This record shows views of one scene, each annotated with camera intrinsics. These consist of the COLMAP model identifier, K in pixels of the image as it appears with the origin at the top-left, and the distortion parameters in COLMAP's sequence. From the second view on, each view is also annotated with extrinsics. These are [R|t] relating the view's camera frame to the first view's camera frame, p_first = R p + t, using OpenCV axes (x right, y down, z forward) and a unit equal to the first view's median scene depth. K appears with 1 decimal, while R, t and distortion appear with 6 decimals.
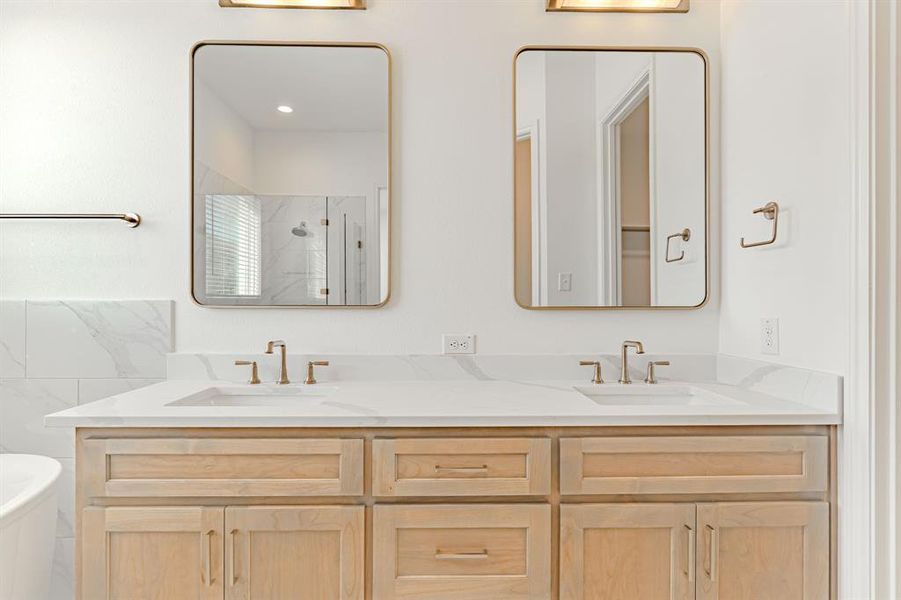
lens RADIAL K [[461.7, 0, 451.8], [0, 461.7, 302.2], [0, 0, 1]] dist [-0.005119, 0.000467]
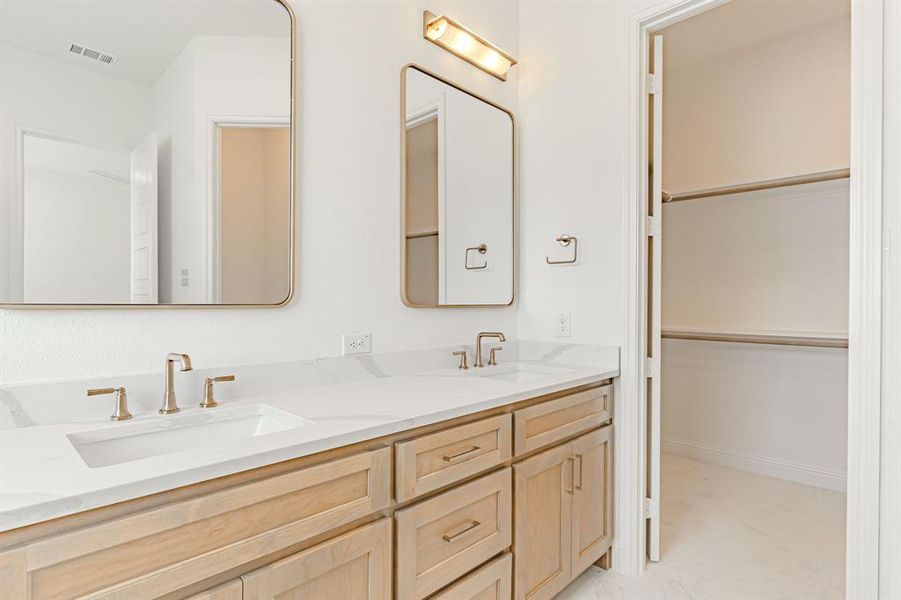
lens RADIAL K [[461.7, 0, 451.8], [0, 461.7, 302.2], [0, 0, 1]] dist [-0.005119, 0.000467]
pose [[0.714070, 0.001413, 0.700073, -0.741670], [-0.003484, 0.999993, 0.001534, 0.000778], [-0.700065, -0.003534, 0.714070, 0.234264]]
